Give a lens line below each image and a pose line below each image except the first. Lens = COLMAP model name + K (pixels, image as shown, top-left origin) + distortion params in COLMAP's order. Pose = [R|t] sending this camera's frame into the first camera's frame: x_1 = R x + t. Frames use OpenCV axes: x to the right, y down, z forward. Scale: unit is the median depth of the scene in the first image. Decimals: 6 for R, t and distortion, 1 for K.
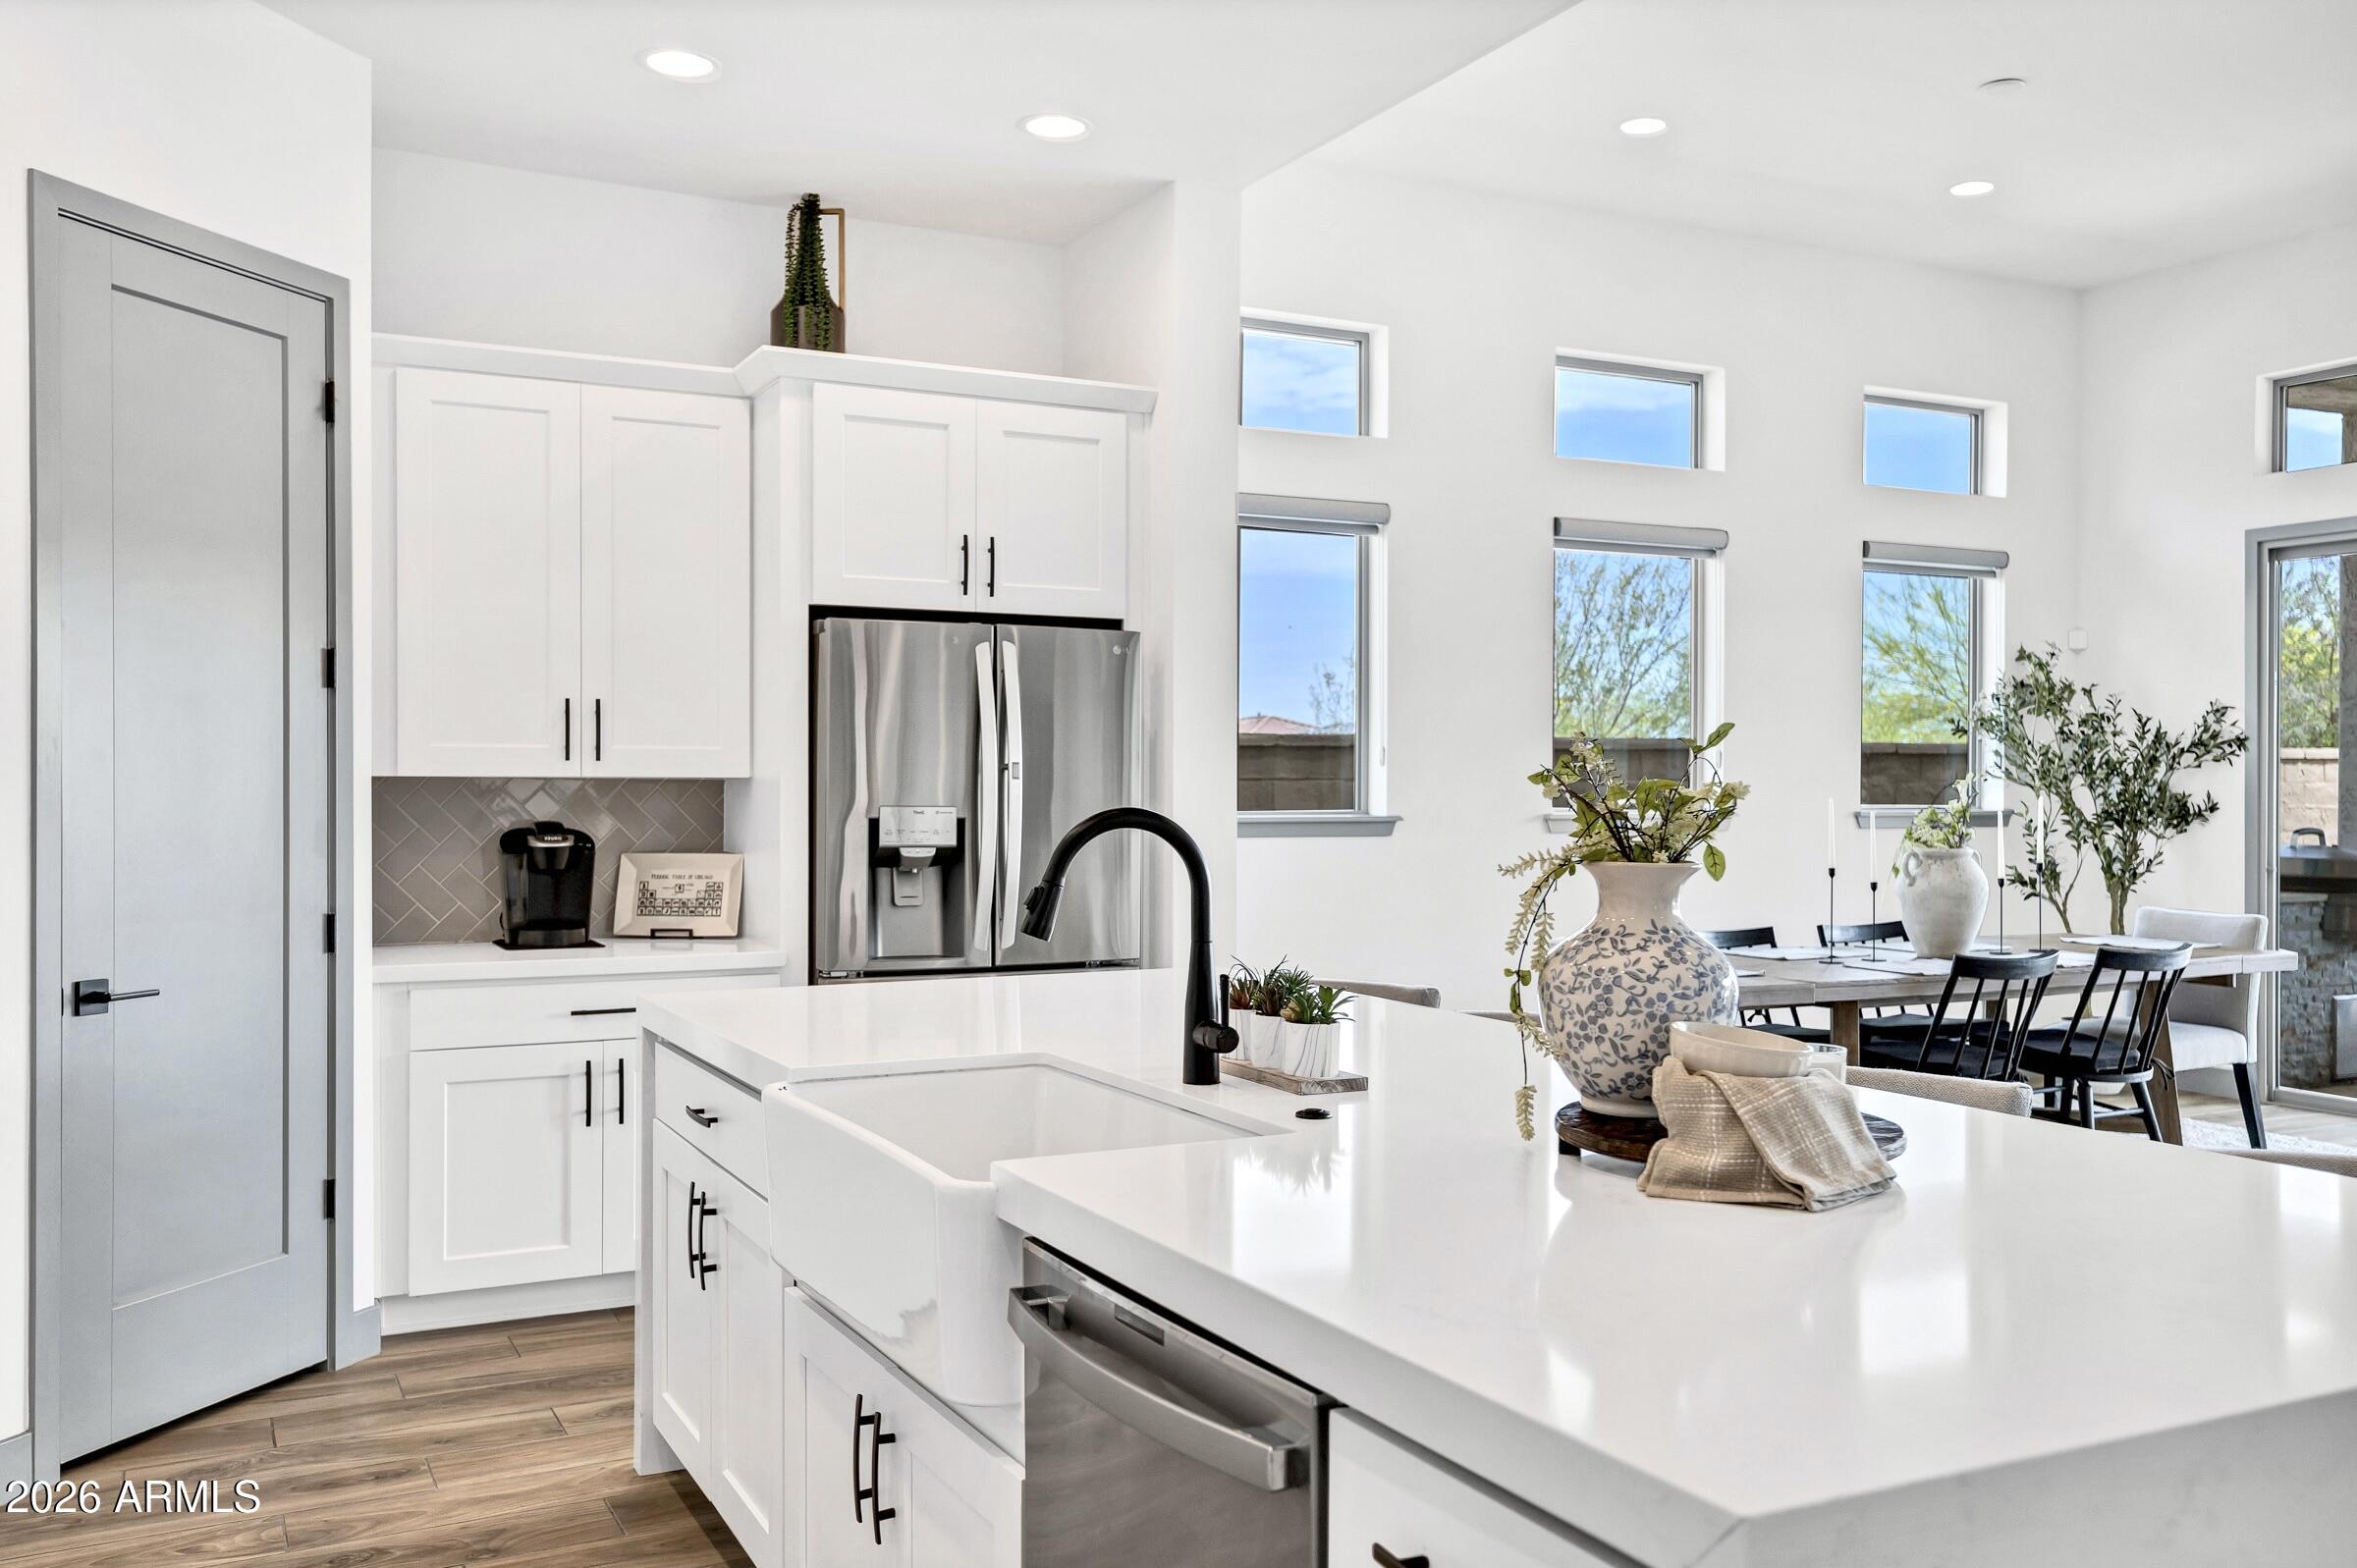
lens RADIAL K [[1932.0, 0, 1161.7], [0, 1932.0, 798.5], [0, 0, 1]] dist [0.028546, 0.005367]
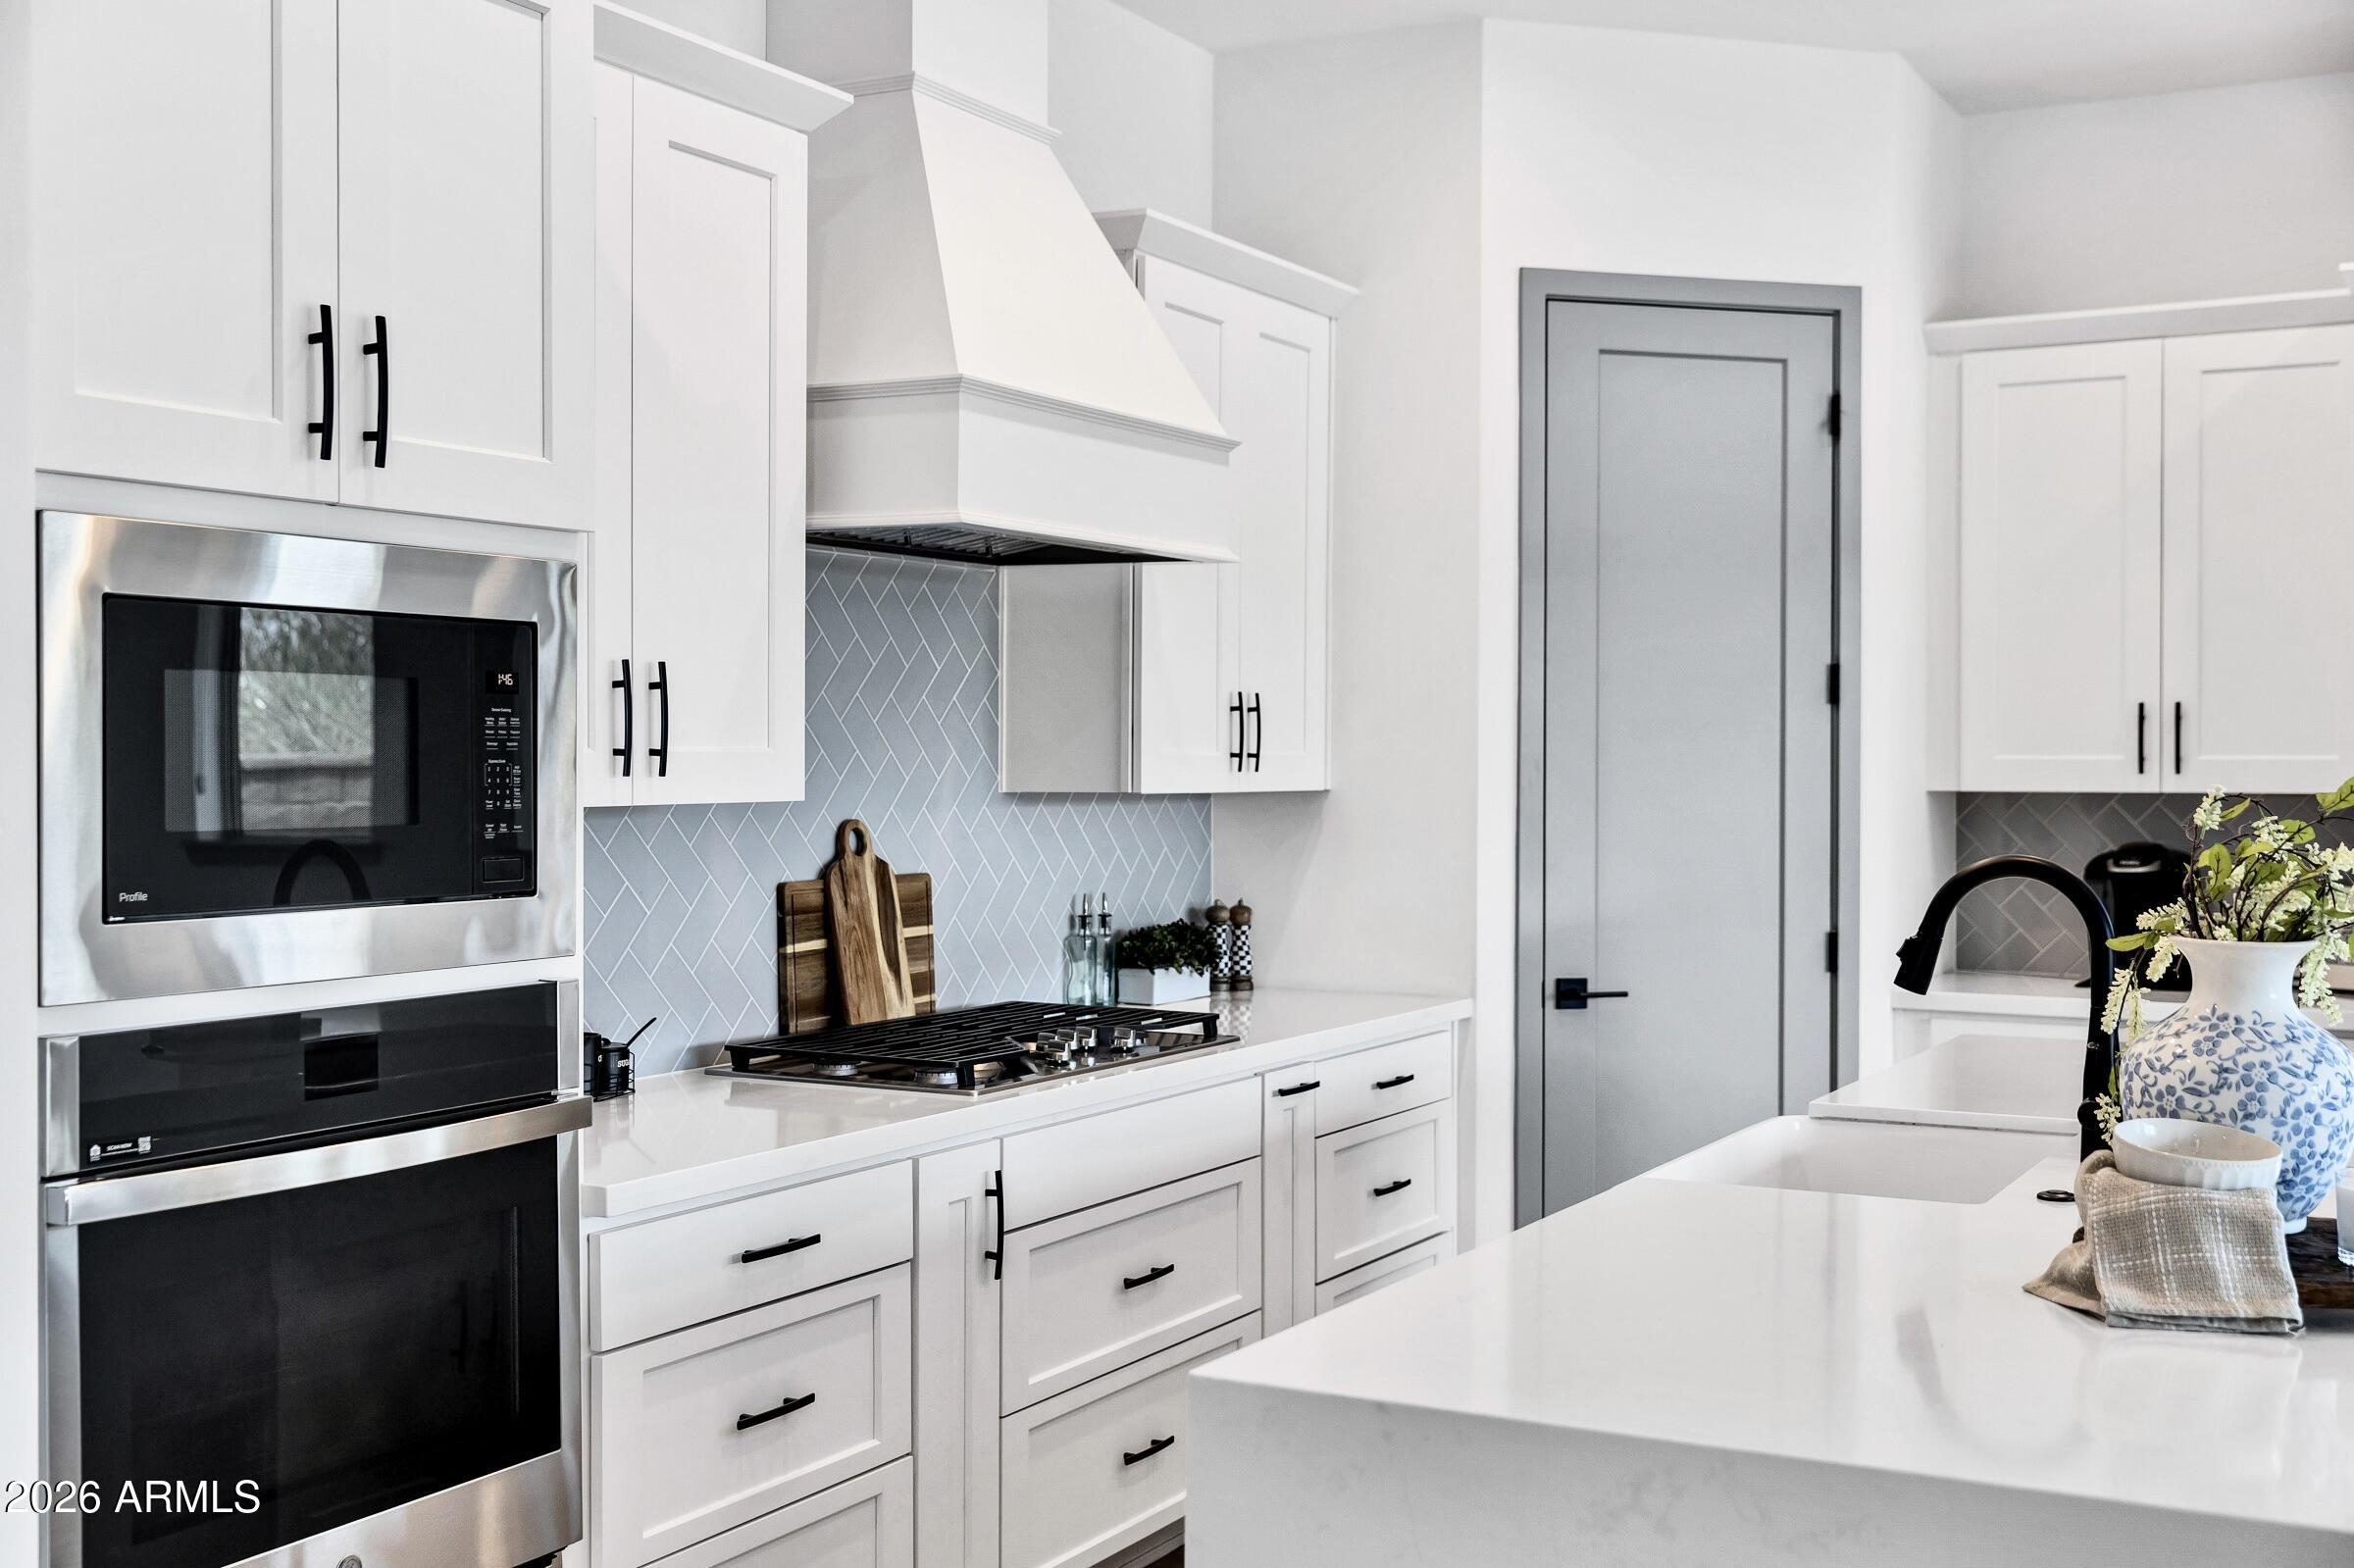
lens RADIAL K [[2604.6, 0, 1173.9], [0, 2604.6, 766.4], [0, 0, 1]] dist [0.008094, 0.000000]
pose [[0.565019, 0.001320, -0.825077, 0.326884], [-0.006835, 0.999972, -0.003081, -0.013020], [0.825050, 0.007380, 0.565012, -0.017905]]
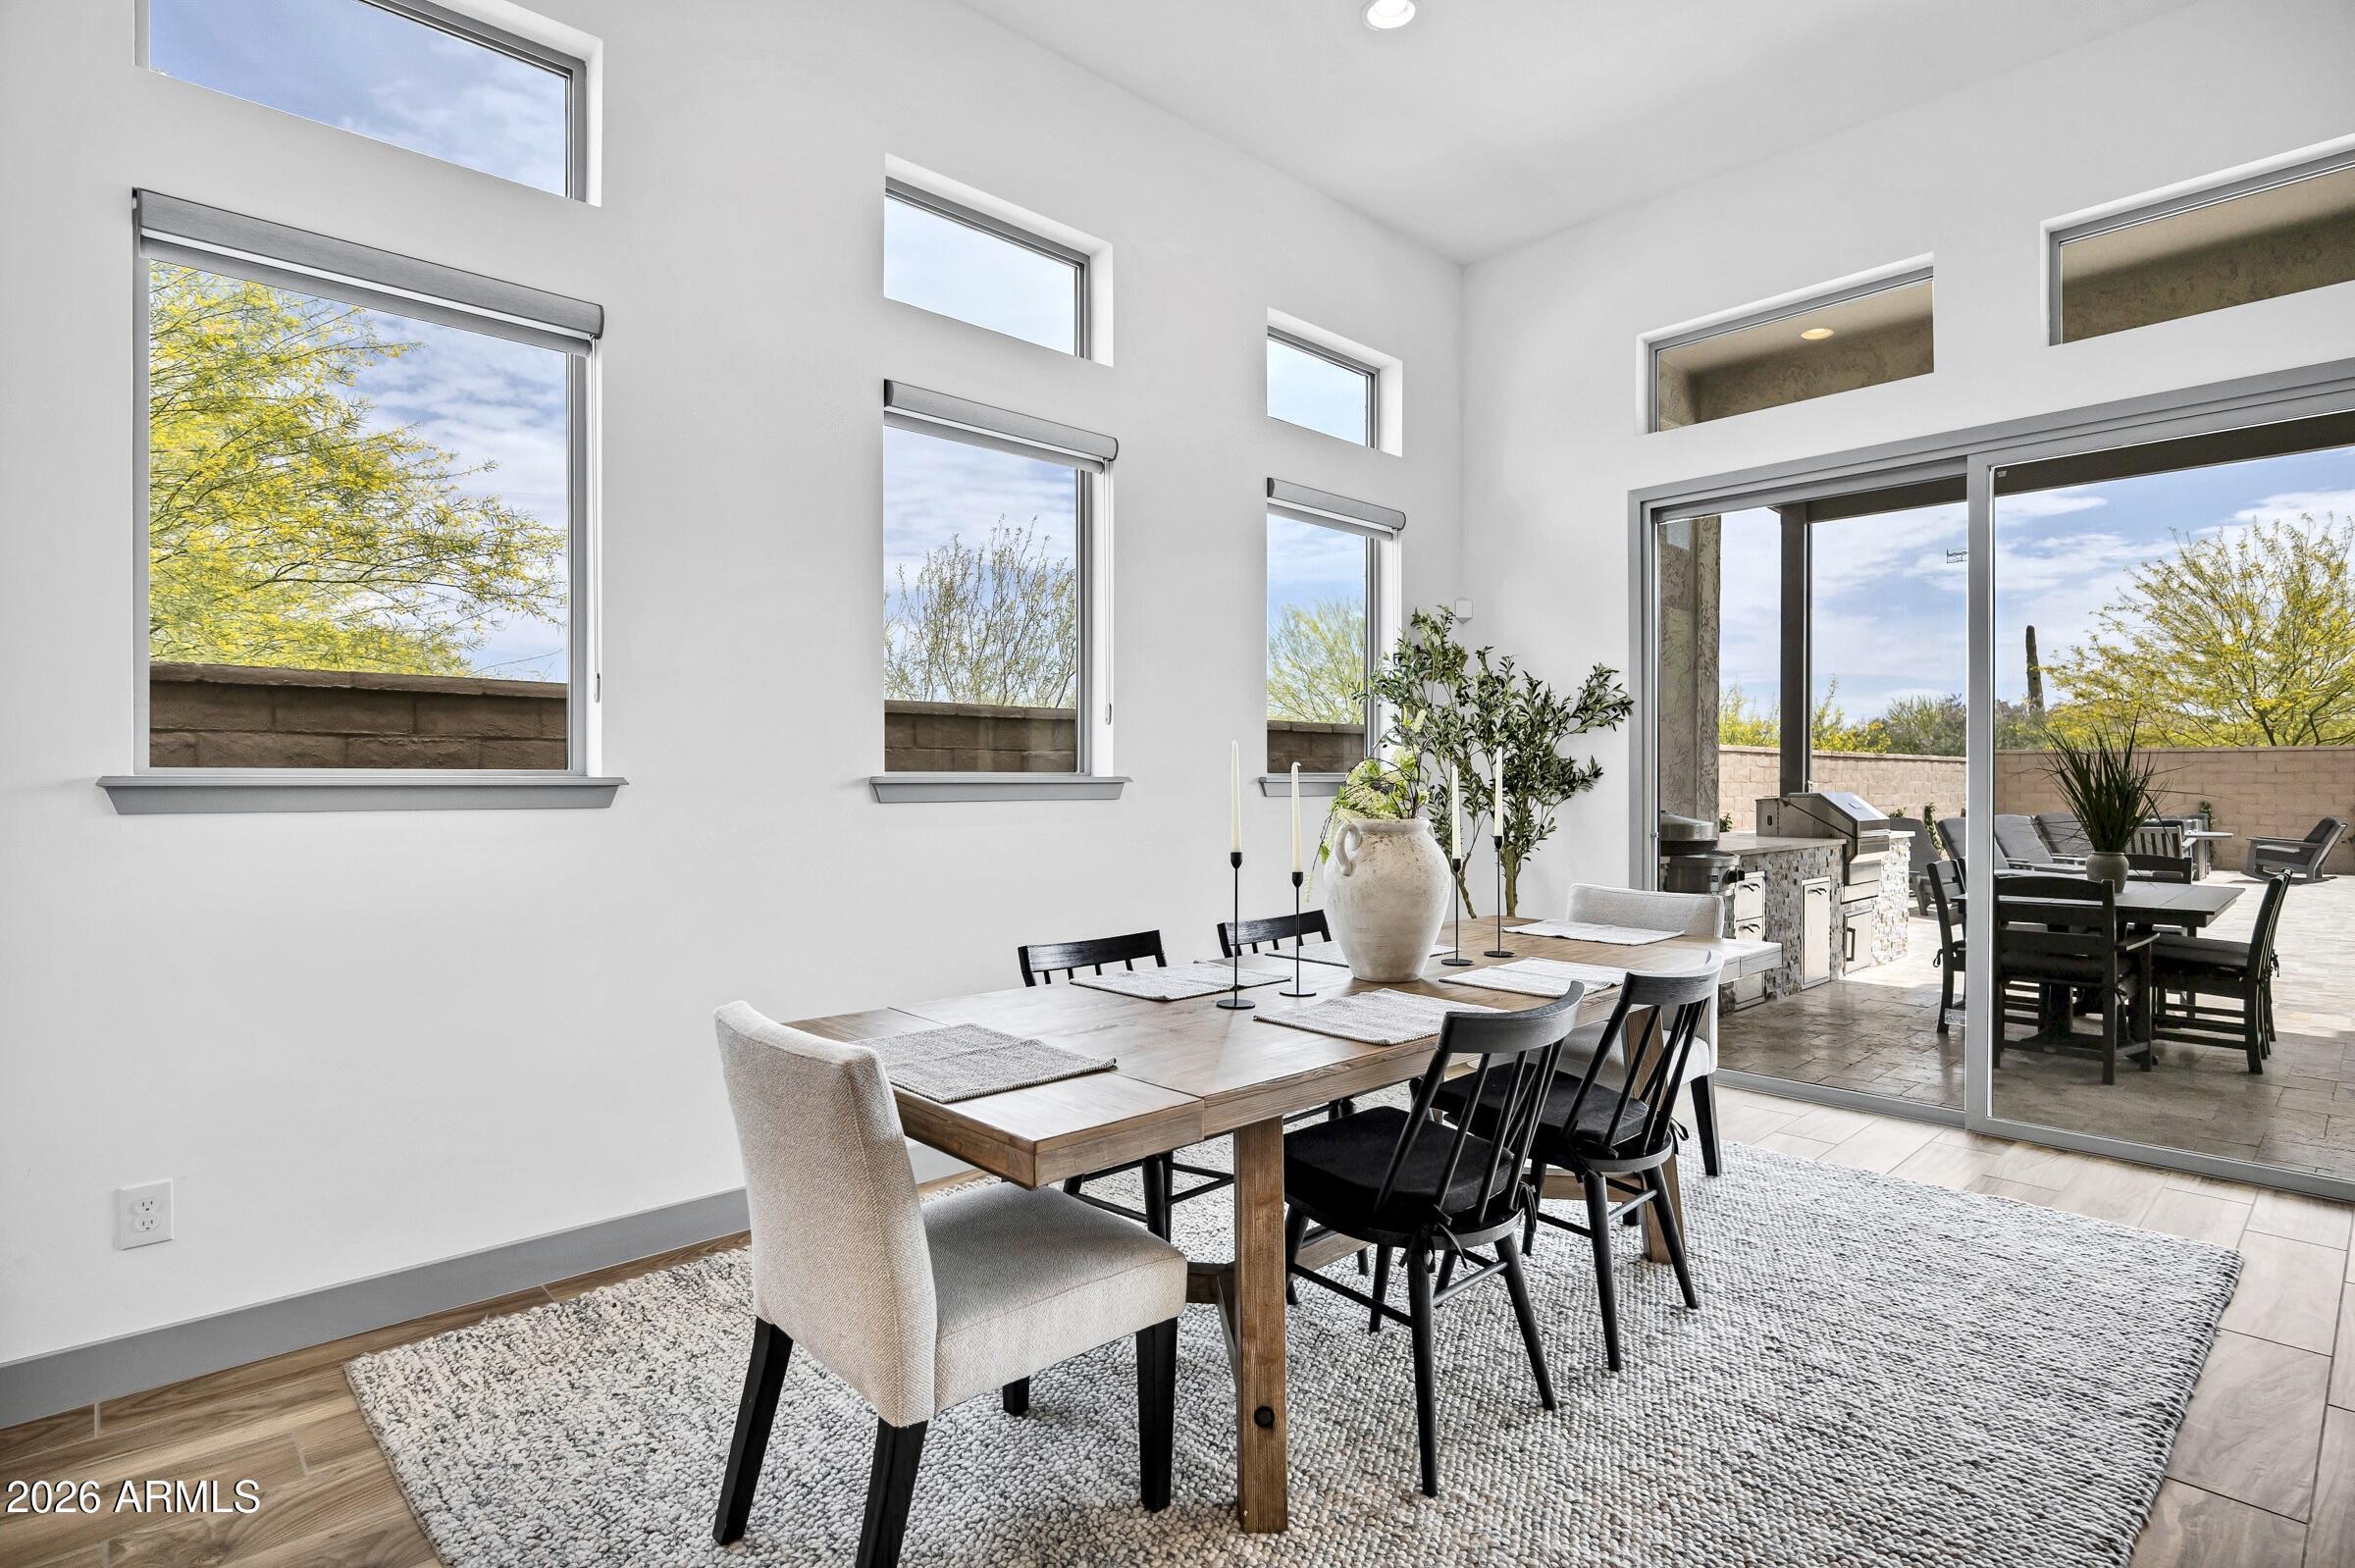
lens RADIAL K [[1162.3, 0, 1162.9], [0, 1162.3, 786.7], [0, 0, 1]] dist [0.003073, 0.000267]
pose [[0.963657, -0.003088, 0.267126, 0.218217], [0.003639, 0.999992, -0.001566, 0.014960], [-0.267119, 0.002481, 0.963660, 0.632061]]
